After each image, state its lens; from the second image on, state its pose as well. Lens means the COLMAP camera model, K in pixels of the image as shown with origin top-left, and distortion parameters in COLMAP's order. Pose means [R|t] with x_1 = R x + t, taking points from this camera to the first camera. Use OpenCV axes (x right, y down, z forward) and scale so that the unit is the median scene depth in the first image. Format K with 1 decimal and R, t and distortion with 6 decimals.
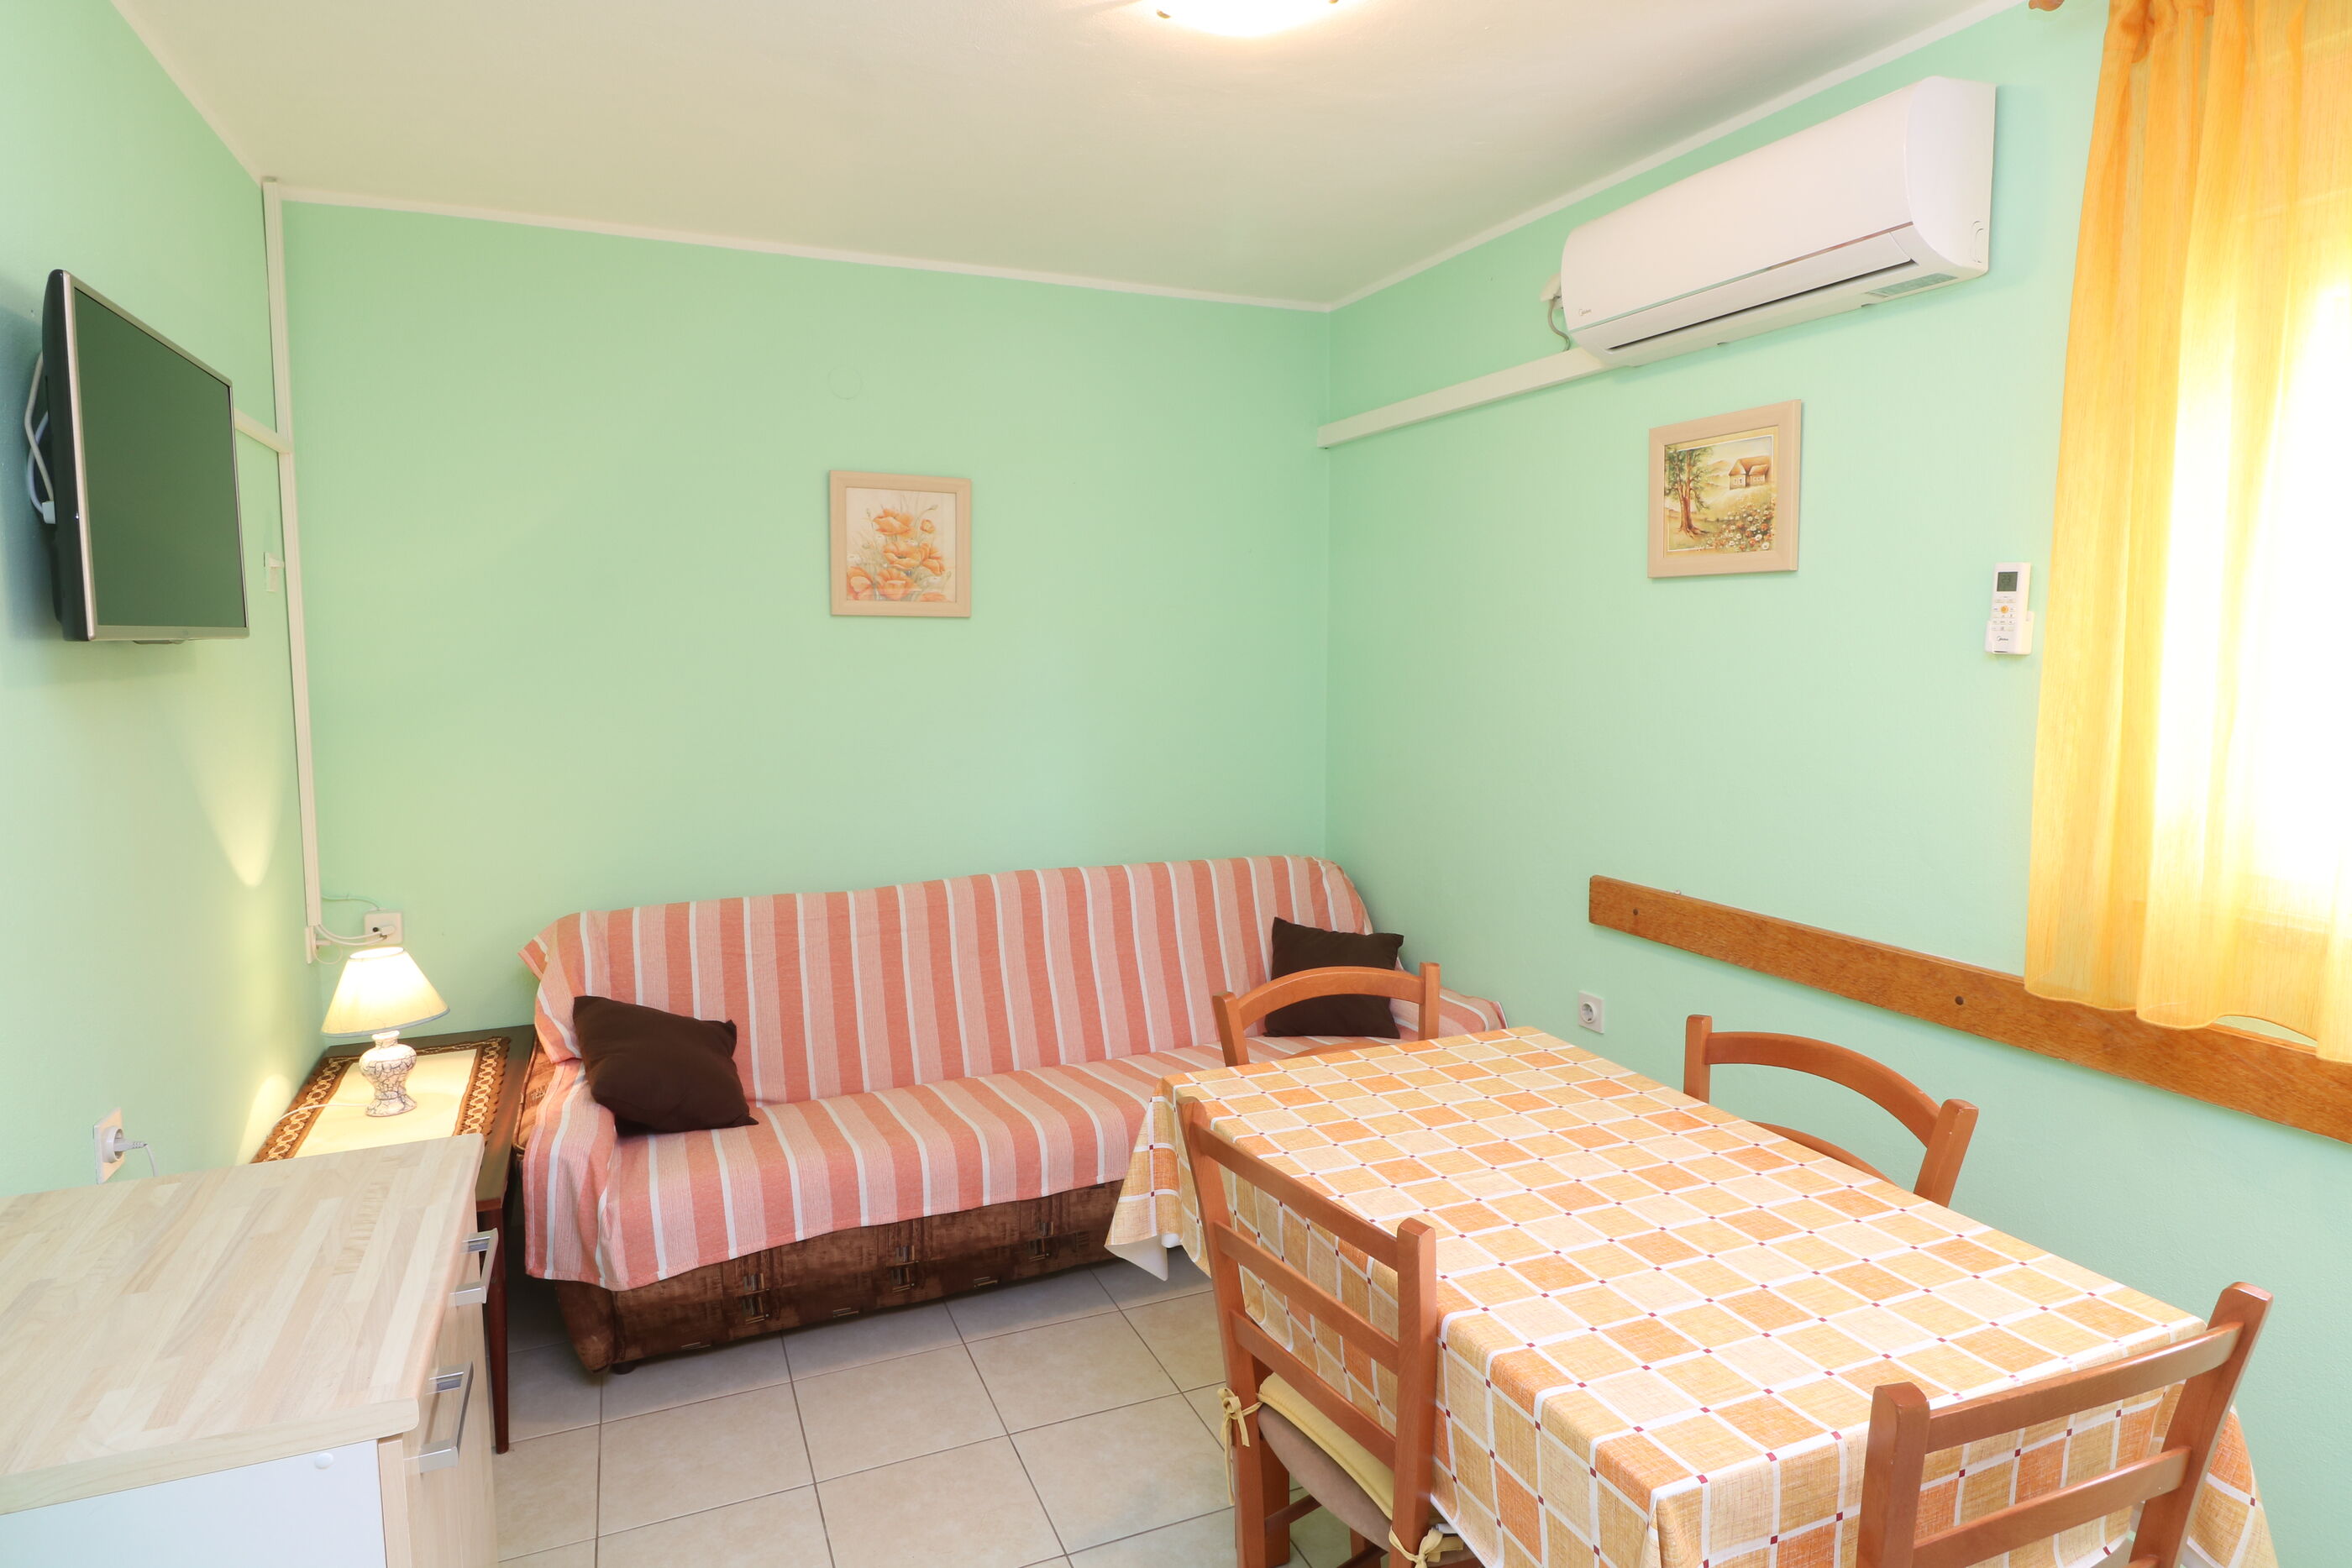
lens RADIAL K [[1318.1, 0, 1188.0], [0, 1318.1, 763.1], [0, 0, 1]] dist [0.000300, -0.007973]
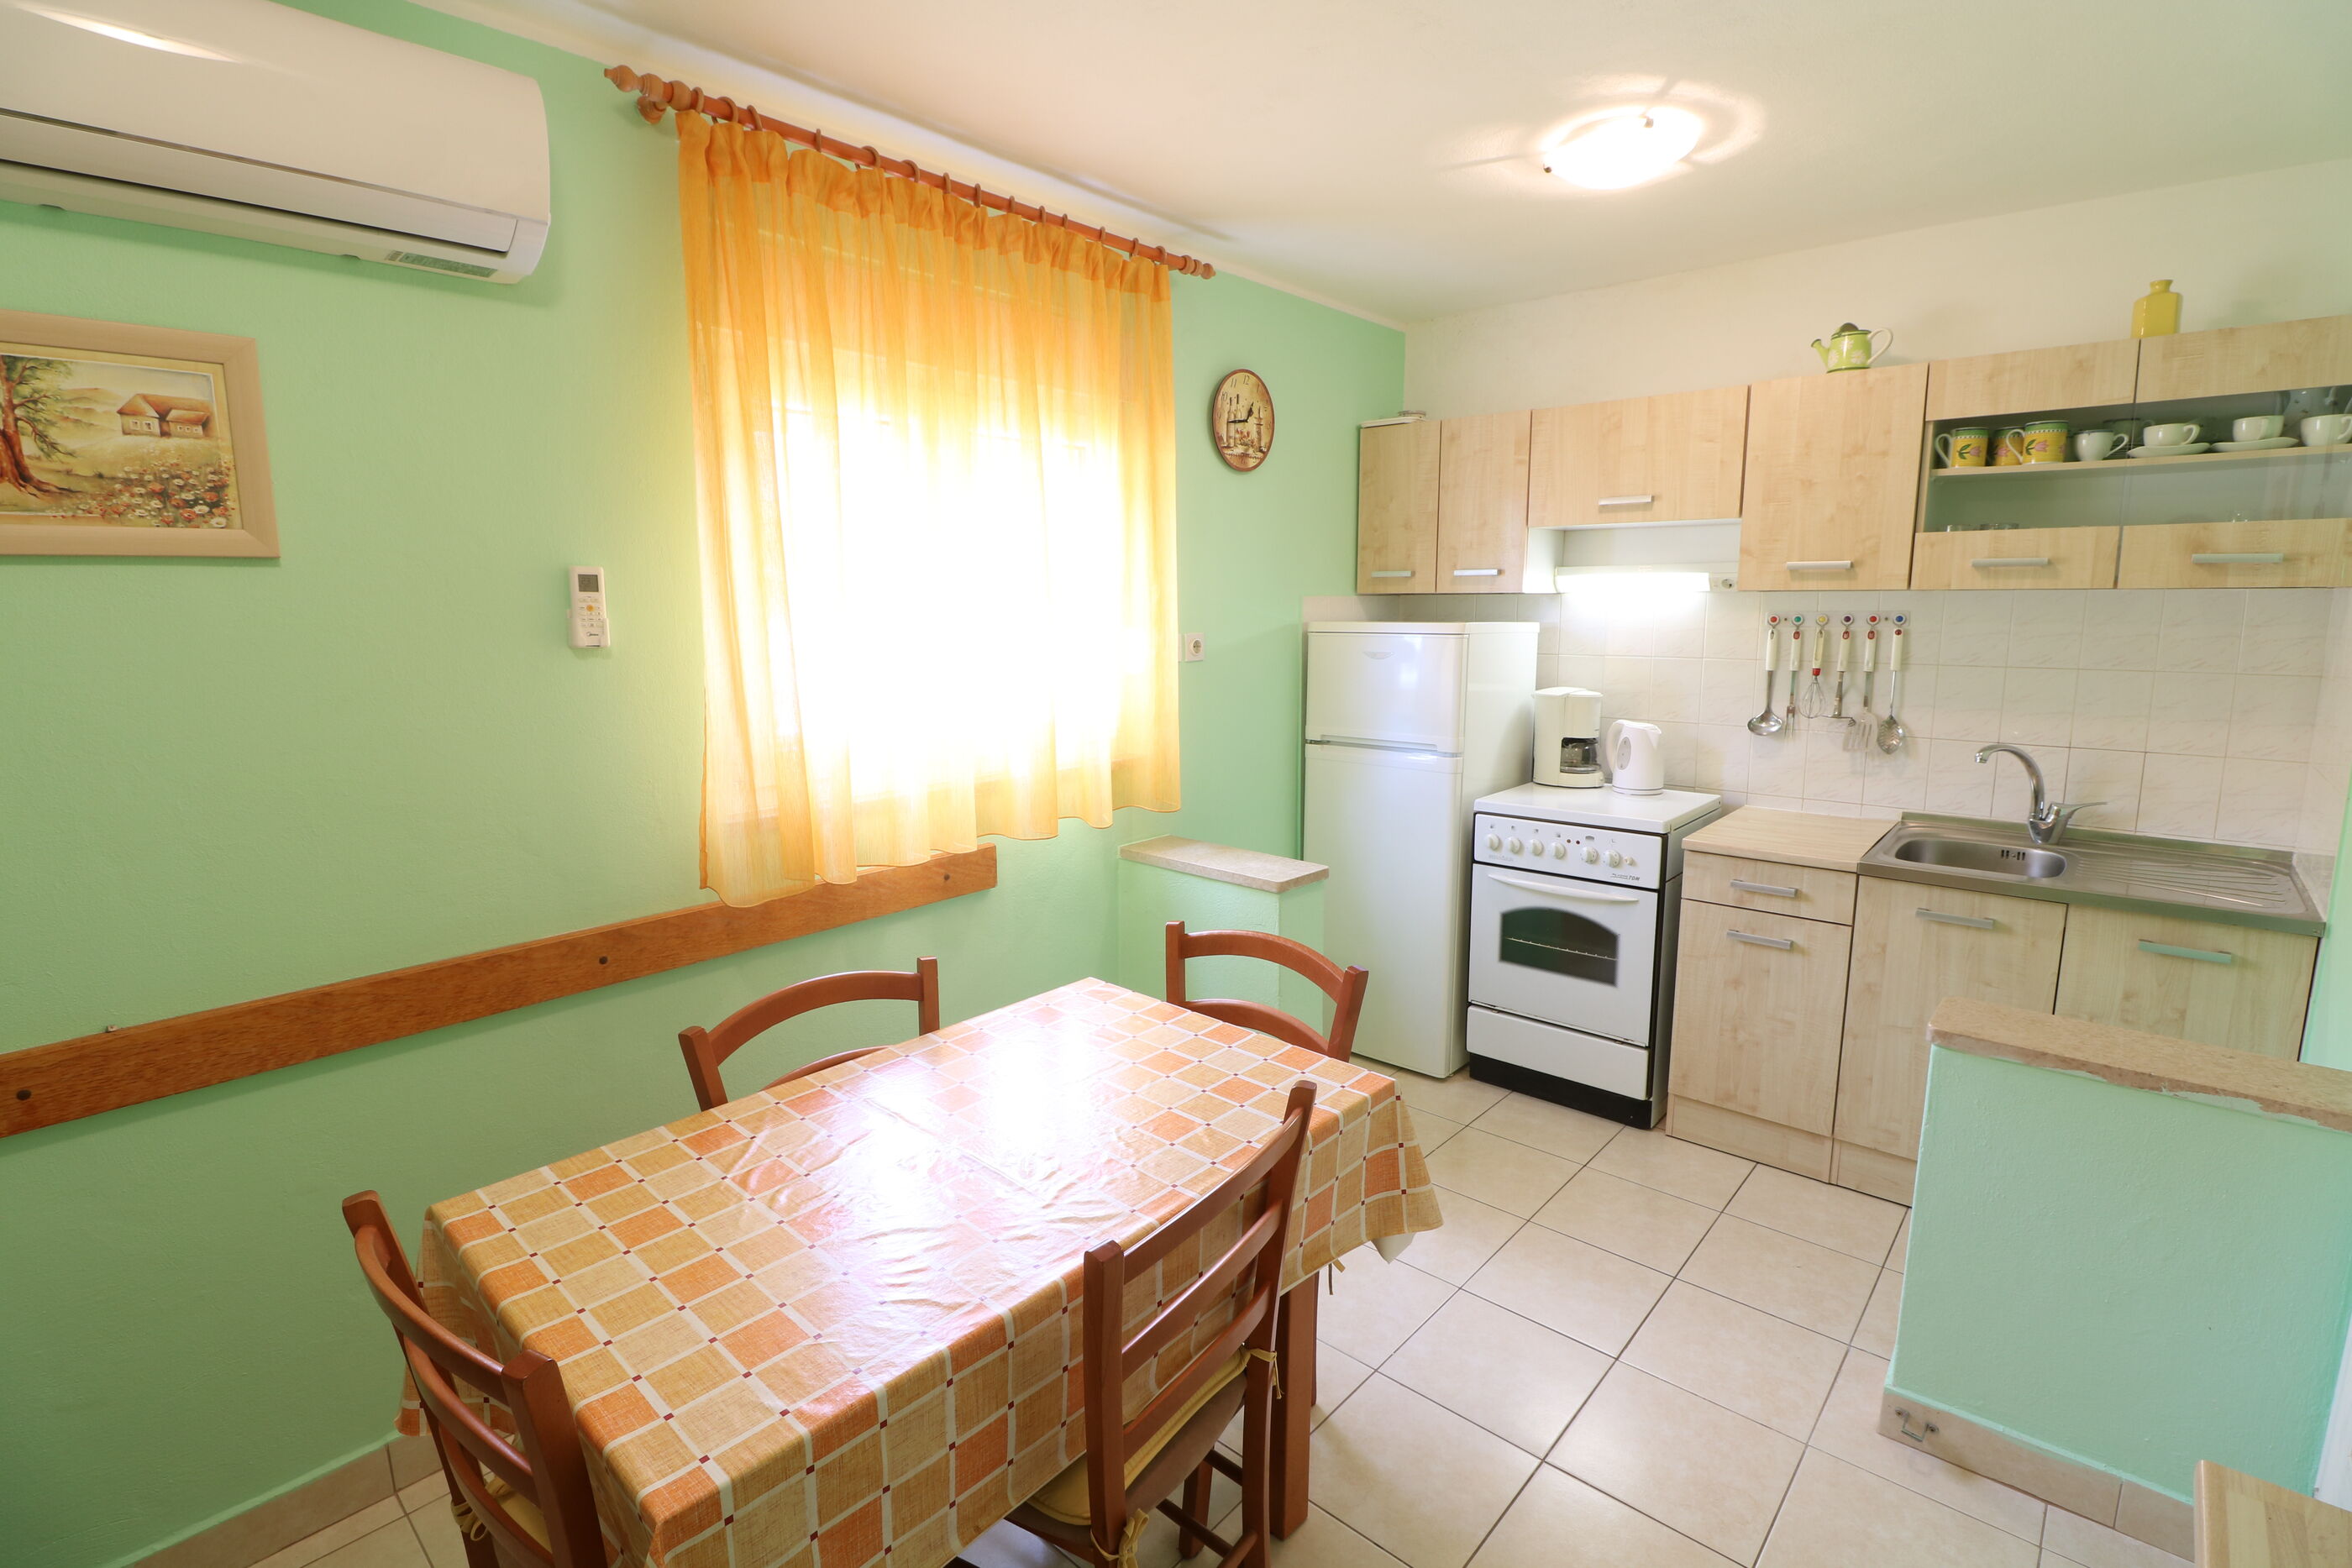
lens RADIAL K [[1087.5, 0, 1185.9], [0, 1087.5, 768.8], [0, 0, 1]] dist [-0.002647, -0.010740]
pose [[-0.415575, -0.132911, 0.899795, -0.331198], [0.099609, 0.976665, 0.190271, -0.080961], [-0.904088, 0.168700, -0.392639, 0.694379]]
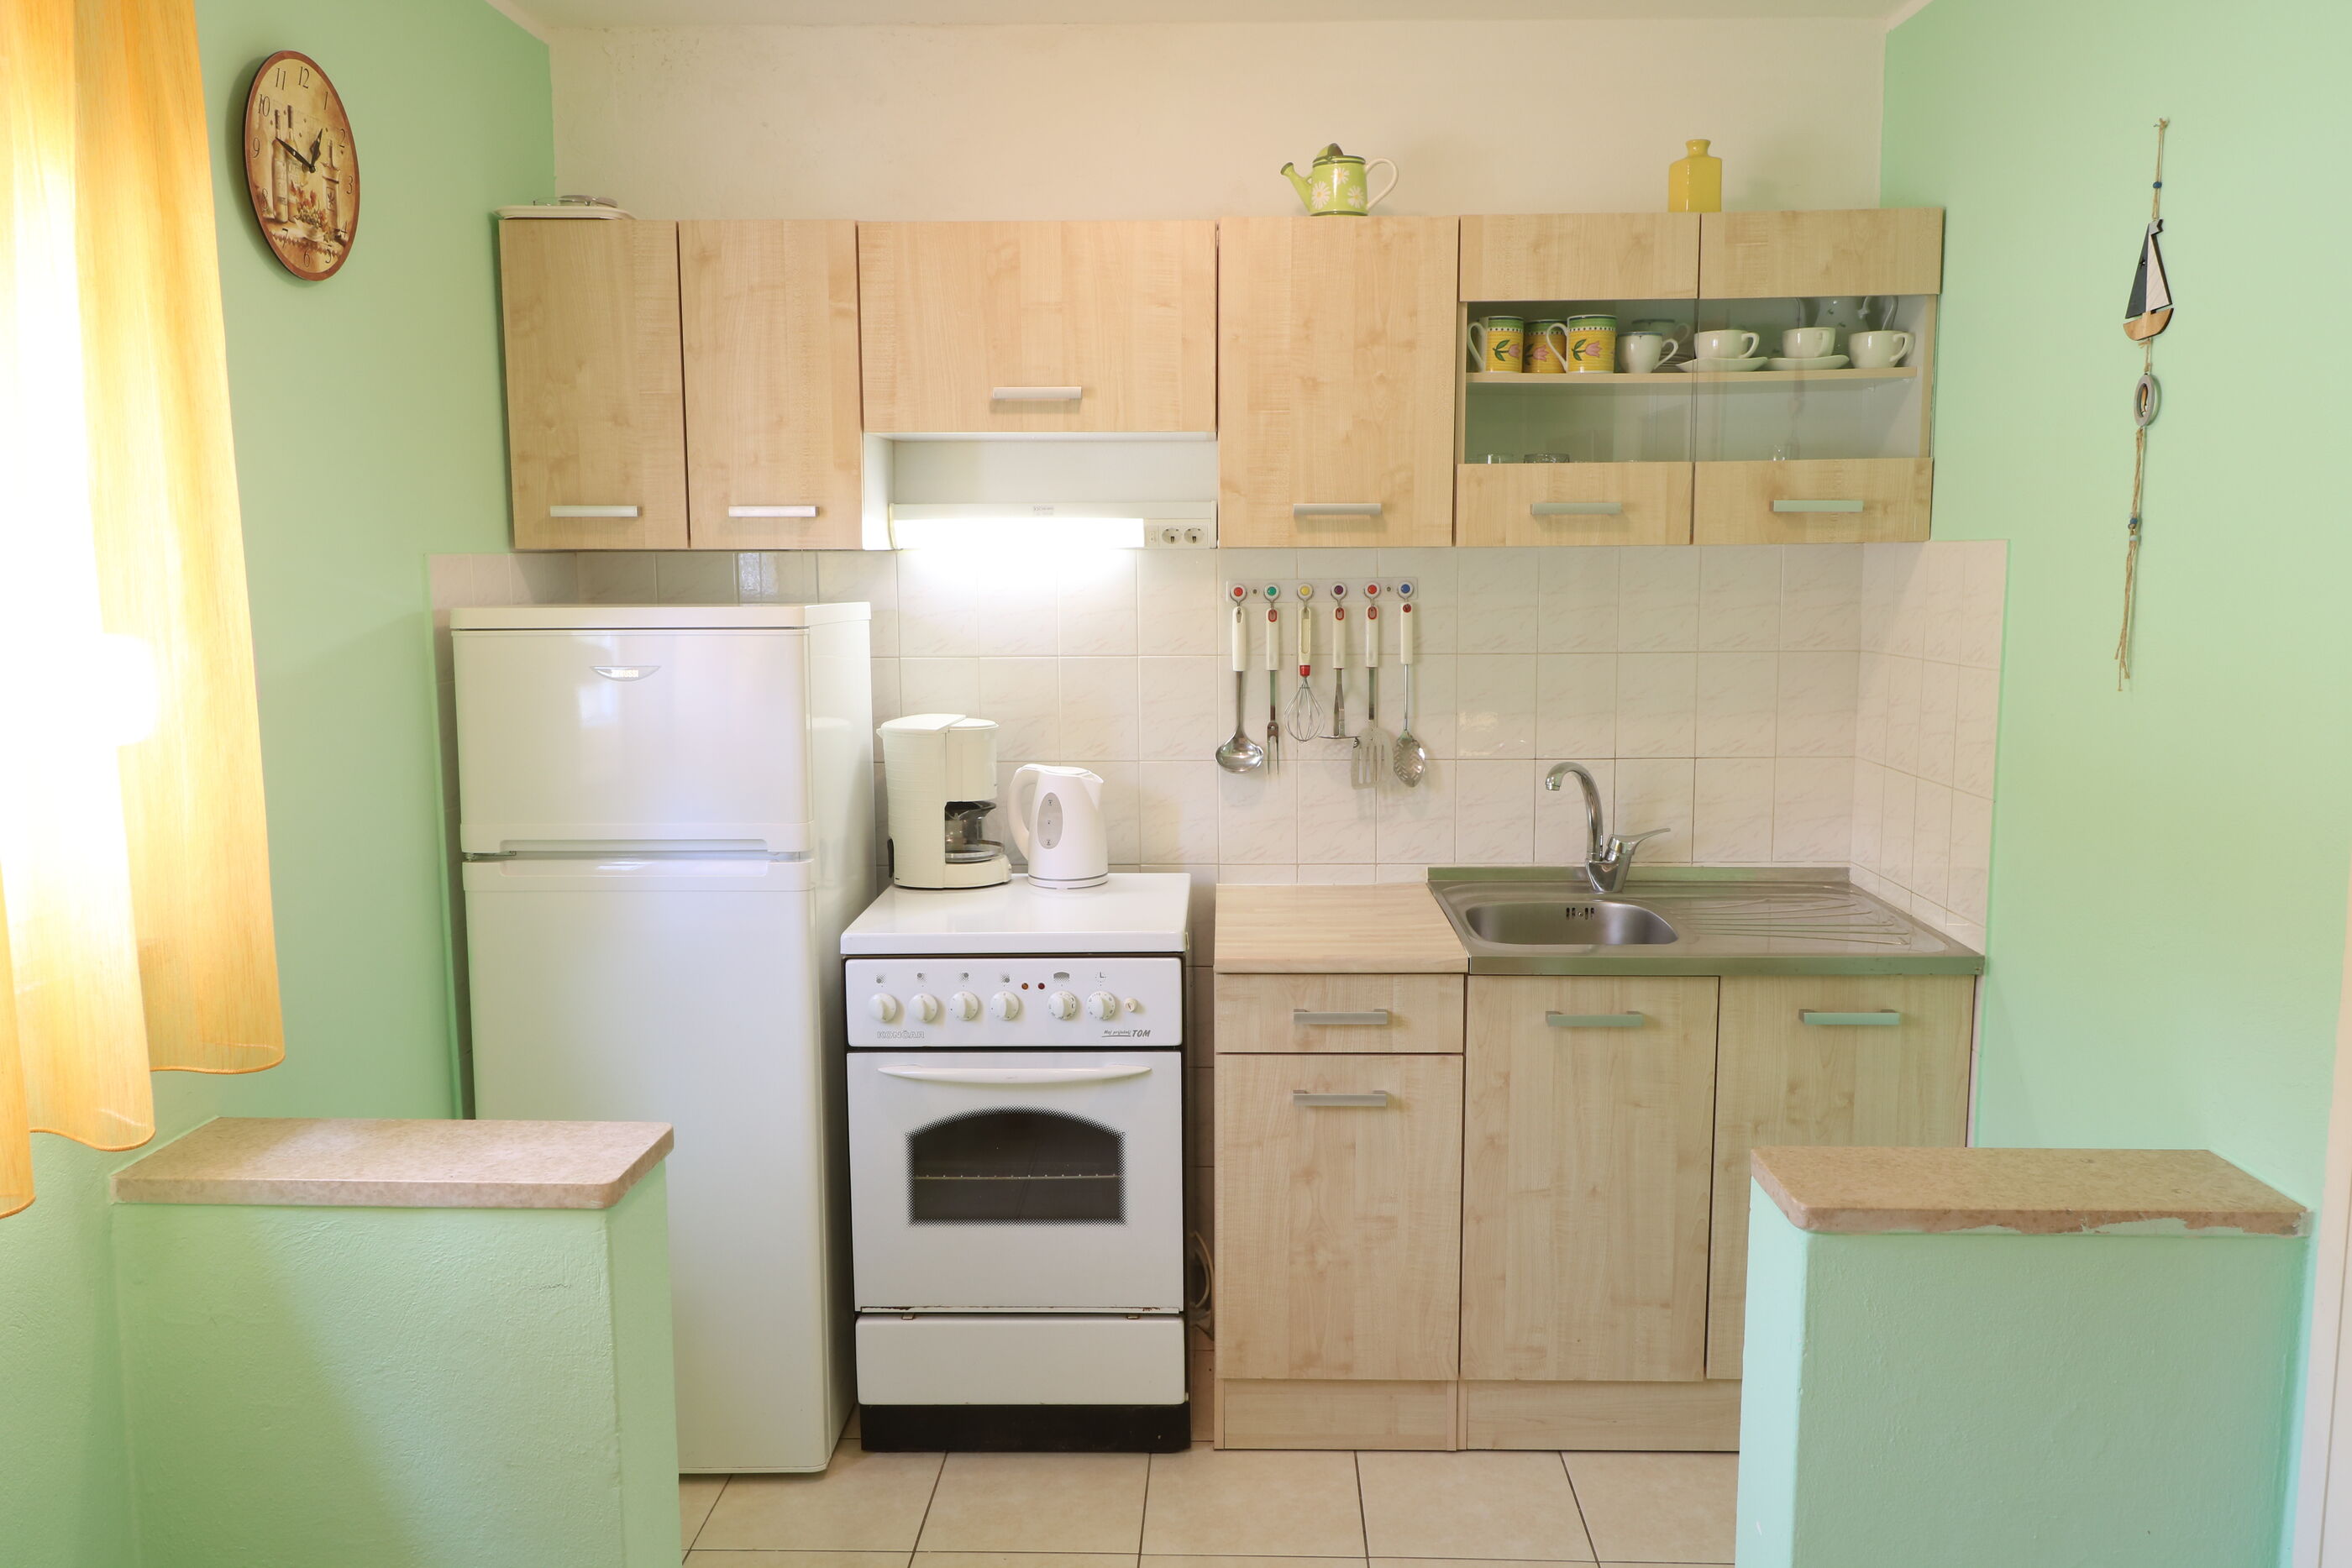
lens RADIAL K [[1762.9, 0, 1181.1], [0, 1762.9, 767.3], [0, 0, 1]] dist [0.018509, -0.025497]
pose [[-0.901344, -0.044632, 0.430799, -0.026842], [0.052748, 0.975959, 0.211476, -0.093471], [-0.429881, 0.213337, -0.877320, 0.746122]]
